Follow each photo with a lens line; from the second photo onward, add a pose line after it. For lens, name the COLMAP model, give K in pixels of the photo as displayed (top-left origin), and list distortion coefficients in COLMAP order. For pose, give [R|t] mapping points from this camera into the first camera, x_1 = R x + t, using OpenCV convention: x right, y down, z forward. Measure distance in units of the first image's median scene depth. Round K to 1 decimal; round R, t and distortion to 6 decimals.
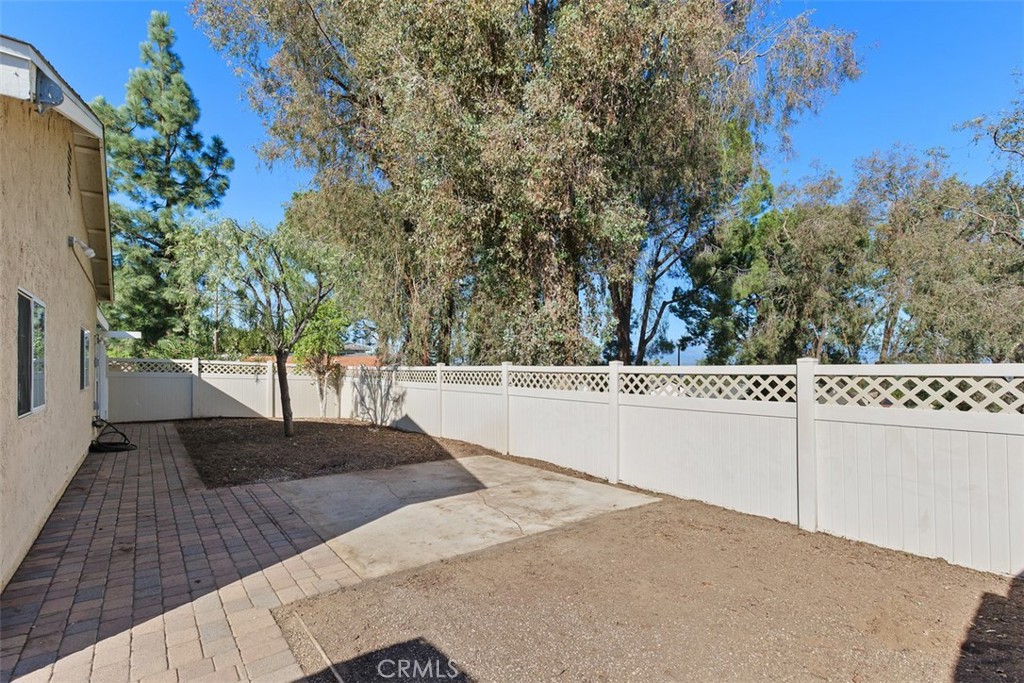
lens RADIAL K [[471.8, 0, 509.2], [0, 471.8, 364.6], [0, 0, 1]] dist [0.003886, 0.000642]
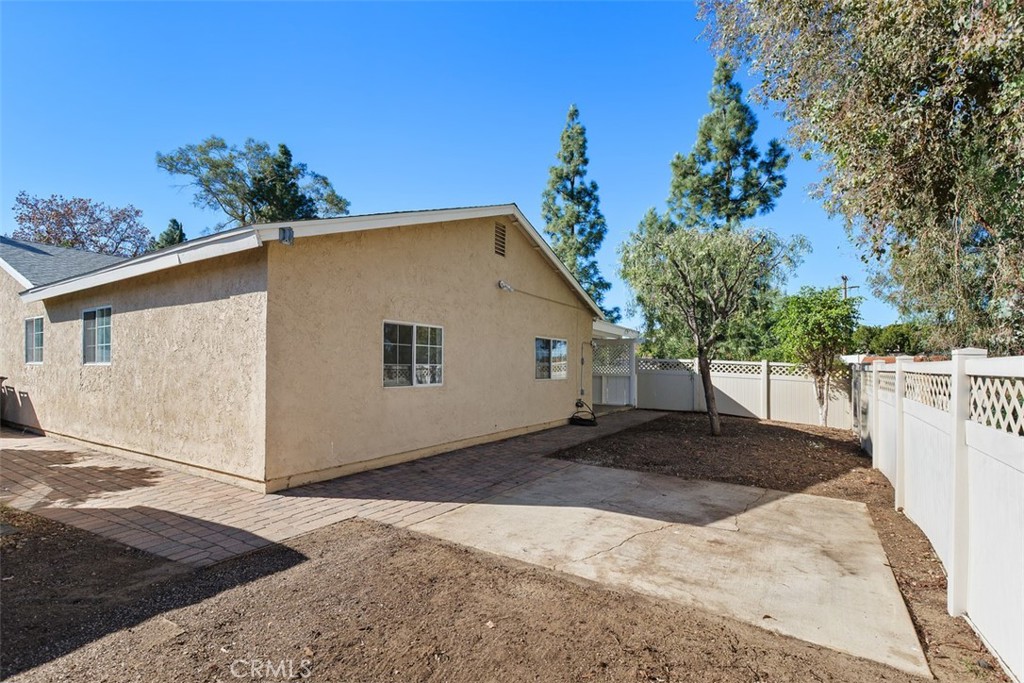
lens RADIAL K [[471.8, 0, 509.2], [0, 471.8, 364.6], [0, 0, 1]] dist [0.003886, 0.000642]
pose [[0.330244, -0.001894, -0.943894, 0.552852], [-0.002209, 0.999994, -0.002779, 0.013163], [0.943893, 0.003003, 0.330238, 0.477629]]
